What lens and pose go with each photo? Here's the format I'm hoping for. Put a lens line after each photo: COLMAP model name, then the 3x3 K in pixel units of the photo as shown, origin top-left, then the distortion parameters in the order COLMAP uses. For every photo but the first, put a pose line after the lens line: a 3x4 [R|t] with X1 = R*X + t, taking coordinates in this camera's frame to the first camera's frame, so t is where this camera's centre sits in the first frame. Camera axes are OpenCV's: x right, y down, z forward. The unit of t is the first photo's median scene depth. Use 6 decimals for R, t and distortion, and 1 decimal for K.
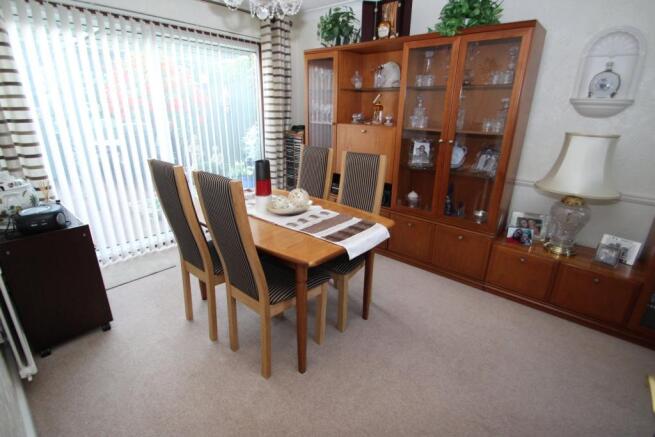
lens RADIAL K [[314.5, 0, 327.5], [0, 314.5, 218.5], [0, 0, 1]] dist [0.000493, 0.000186]
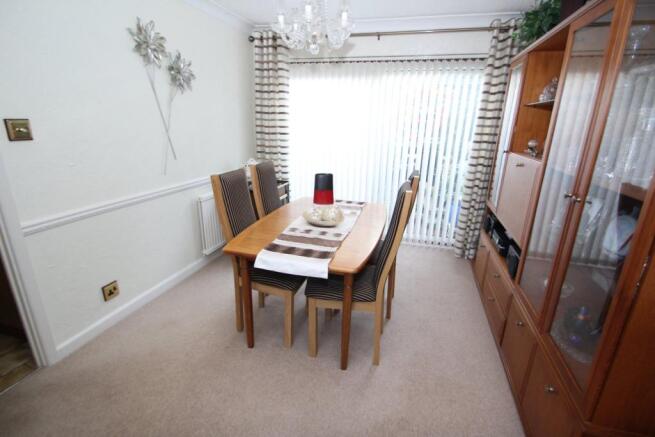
lens RADIAL K [[302.6, 0, 331.4], [0, 302.6, 220.2], [0, 0, 1]] dist [0.003167, -0.011387]
pose [[0.404805, 0.285595, -0.868659, 0.901527], [-0.302340, 0.938348, 0.167613, -0.242889], [0.862974, 0.194779, 0.466195, 0.577497]]
